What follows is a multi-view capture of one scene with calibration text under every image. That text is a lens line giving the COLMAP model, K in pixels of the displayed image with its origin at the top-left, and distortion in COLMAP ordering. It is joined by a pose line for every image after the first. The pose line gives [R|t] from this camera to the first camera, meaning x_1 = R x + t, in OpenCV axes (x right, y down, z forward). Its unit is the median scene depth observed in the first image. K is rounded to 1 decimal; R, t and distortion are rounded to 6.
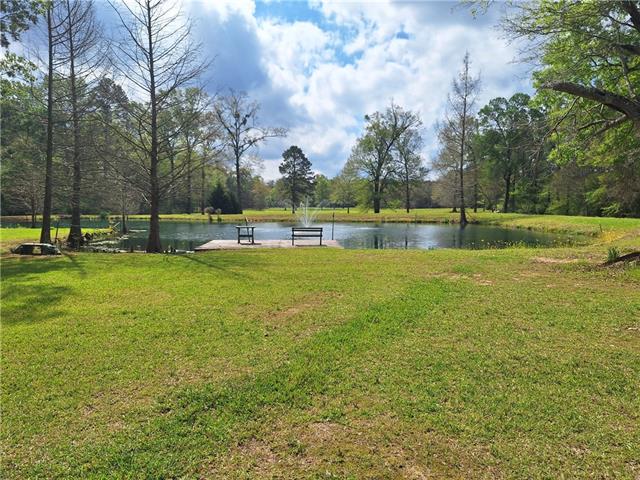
lens RADIAL K [[453.8, 0, 324.6], [0, 453.8, 245.0], [0, 0, 1]] dist [0.058819, -0.053042]
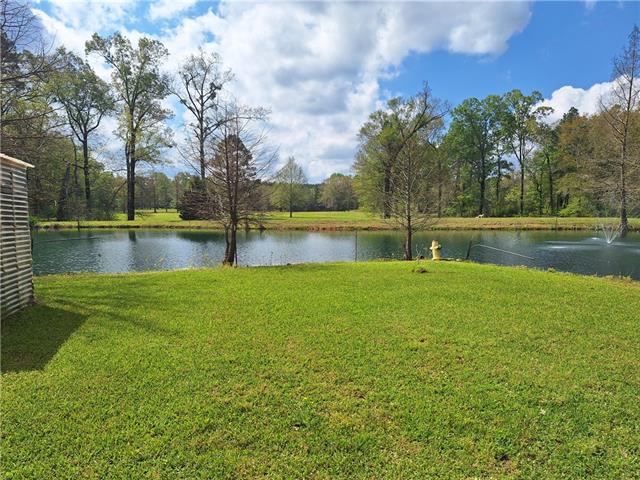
lens RADIAL K [[453.8, 0, 317.4], [0, 453.8, 245.4], [0, 0, 1]] dist [0.058819, -0.053042]
pose [[0.937201, -0.022704, 0.348049, -0.276388], [0.024670, 0.999695, -0.001218, -0.018706], [-0.347915, 0.009728, 0.937475, 0.236654]]
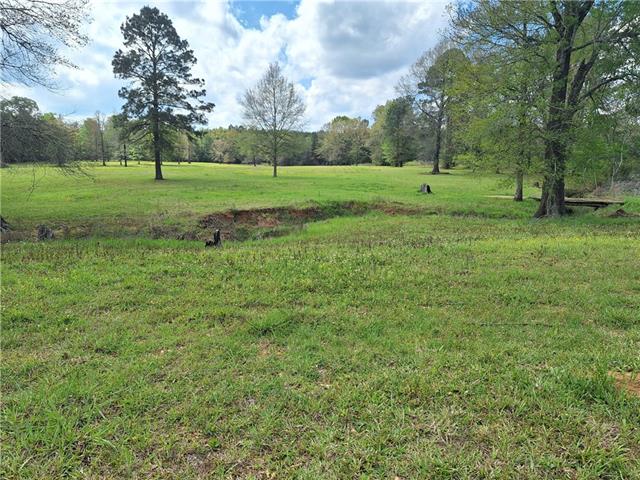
lens RADIAL K [[453.8, 0, 319.9], [0, 453.8, 239.6], [0, 0, 1]] dist [0.058819, -0.053042]
pose [[0.931601, -0.053227, 0.359565, -0.109983], [0.023510, 0.995972, 0.086524, -0.058752], [-0.362722, -0.072152, 0.929100, 0.720883]]
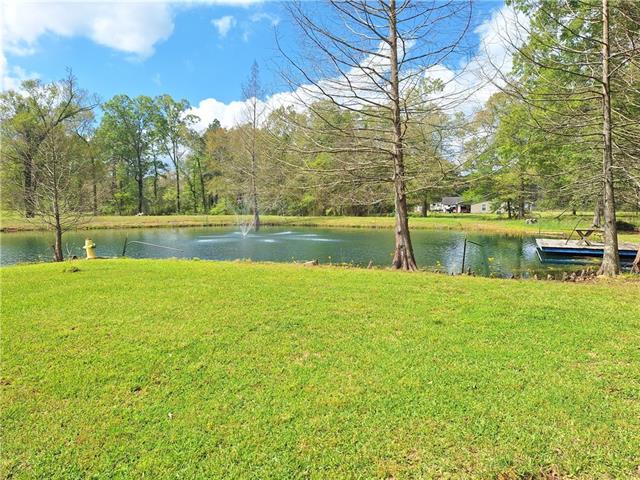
lens RADIAL K [[453.8, 0, 326.8], [0, 453.8, 246.2], [0, 0, 1]] dist [0.058819, -0.053042]
pose [[0.472919, -0.069377, 0.878370, -0.286264], [0.071947, 0.996607, 0.039979, -0.017013], [-0.878164, 0.044289, 0.476306, 0.217471]]
